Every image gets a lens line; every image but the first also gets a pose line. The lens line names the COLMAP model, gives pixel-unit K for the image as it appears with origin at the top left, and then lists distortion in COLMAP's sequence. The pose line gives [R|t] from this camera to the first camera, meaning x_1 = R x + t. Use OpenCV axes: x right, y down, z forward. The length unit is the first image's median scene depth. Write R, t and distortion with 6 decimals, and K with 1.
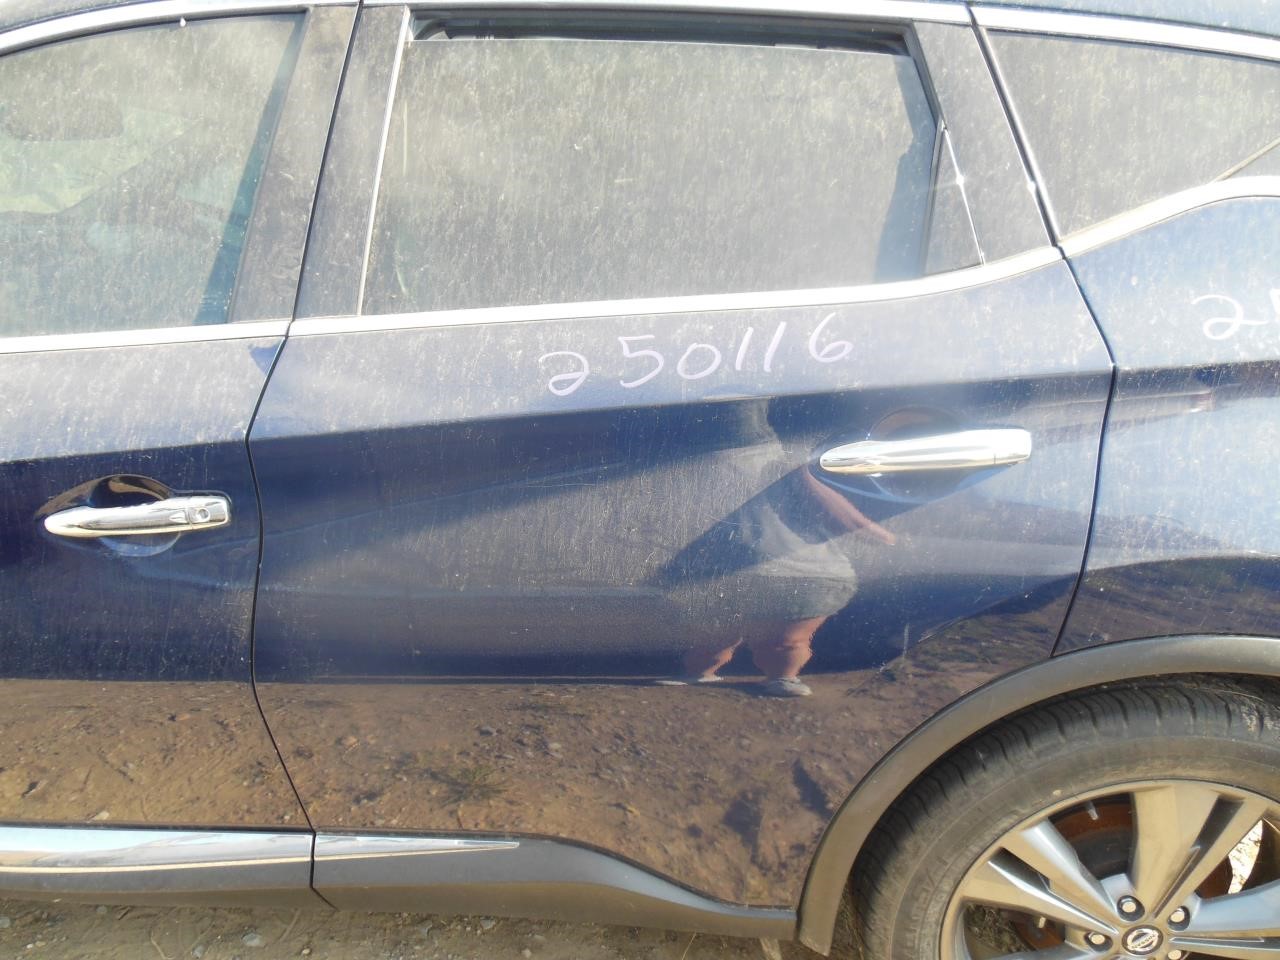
lens RADIAL K [[840.5, 0, 639.7], [0, 840.5, 475.0], [0, 0, 1]] dist [-0.036492, 0.027344]
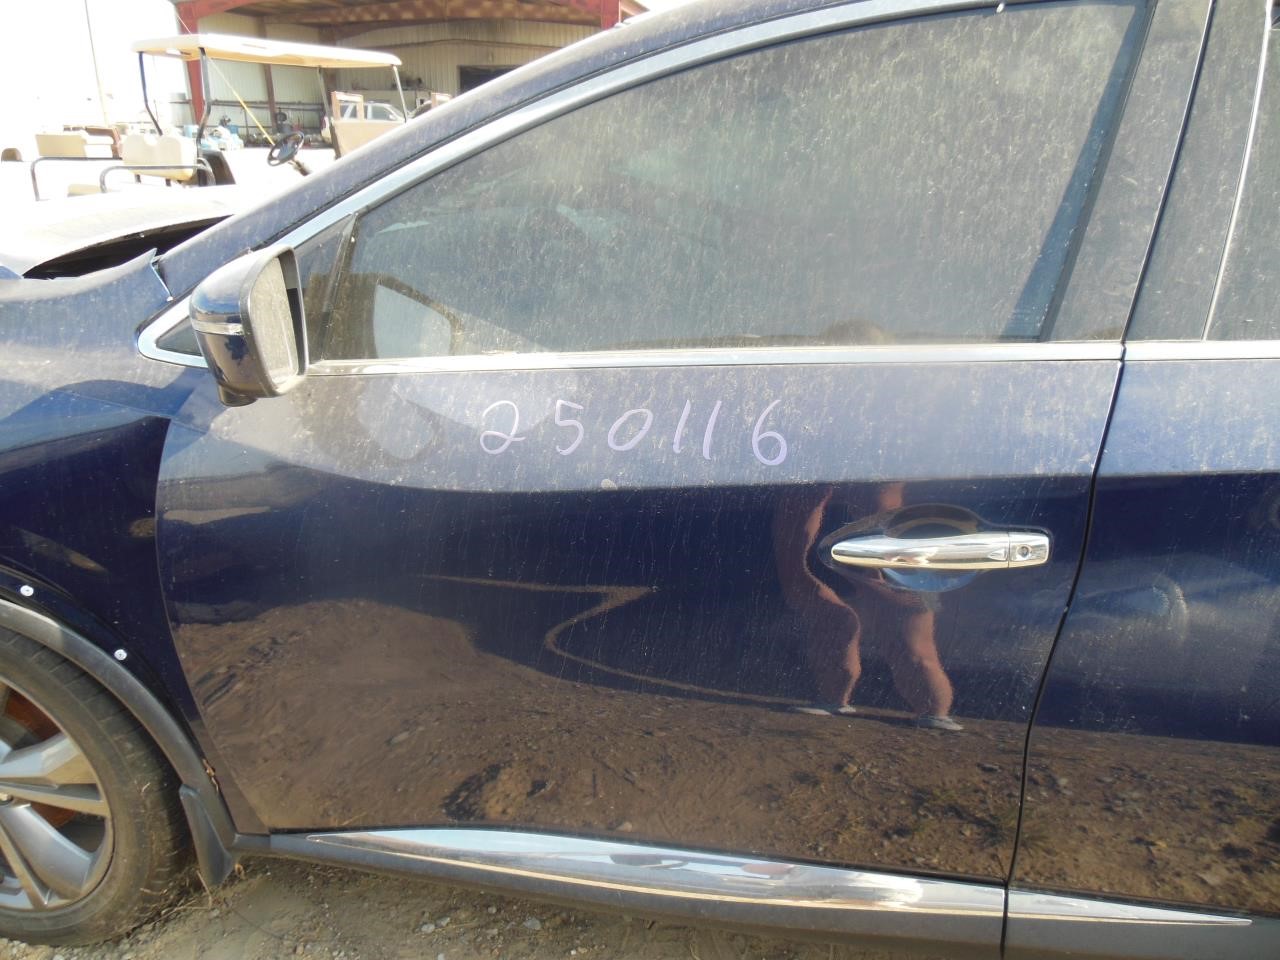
lens RADIAL K [[840.5, 0, 631.7], [0, 840.5, 484.8], [0, 0, 1]] dist [-0.036492, 0.027344]
pose [[0.991205, 0.056466, -0.119681, -0.819665], [-0.053945, 0.998251, 0.024202, -0.024823], [0.120838, -0.017533, 0.992517, 0.041381]]
